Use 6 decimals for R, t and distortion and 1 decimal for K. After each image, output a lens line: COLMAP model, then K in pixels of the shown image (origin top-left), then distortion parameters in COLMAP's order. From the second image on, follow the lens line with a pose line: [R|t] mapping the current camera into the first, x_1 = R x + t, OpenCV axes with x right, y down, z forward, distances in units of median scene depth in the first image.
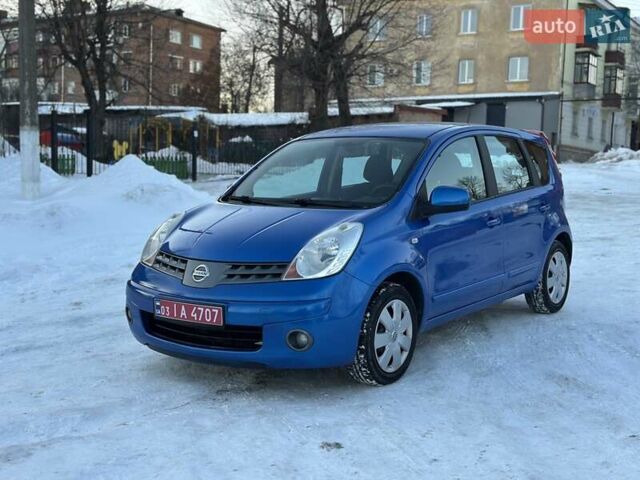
lens RADIAL K [[871.4, 0, 320.0], [0, 871.4, 240.0], [0, 0, 1]] dist [0.216388, -0.501990]
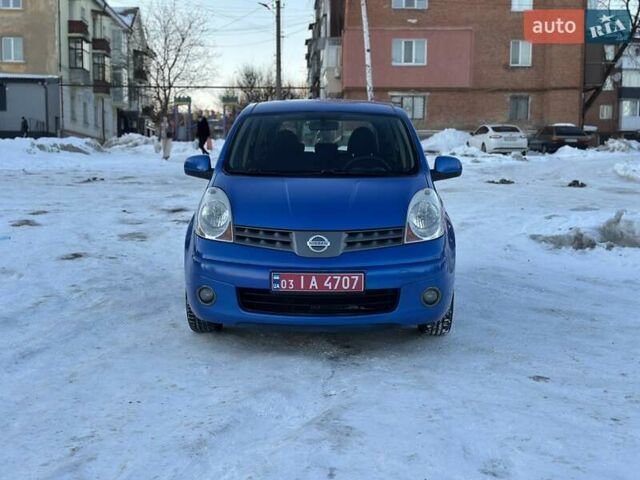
lens RADIAL K [[871.4, 0, 320.0], [0, 871.4, 240.0], [0, 0, 1]] dist [0.216388, -0.501990]
pose [[0.827960, -0.063315, 0.557201, -0.627831], [0.054571, 0.997987, 0.032314, 0.001473], [-0.558125, 0.003653, 0.829749, 0.152357]]
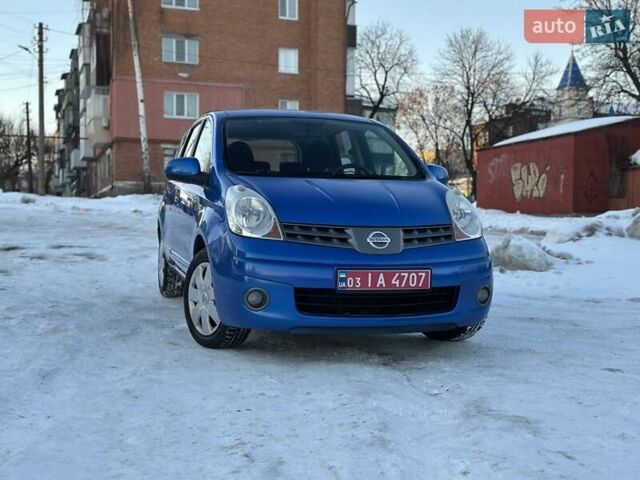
lens RADIAL K [[871.4, 0, 320.0], [0, 871.4, 240.0], [0, 0, 1]] dist [0.216388, -0.501990]
pose [[0.631926, -0.026760, 0.774566, -0.821626], [0.064240, 0.997773, -0.017938, 0.045827], [-0.772362, 0.061094, 0.632238, 0.409545]]
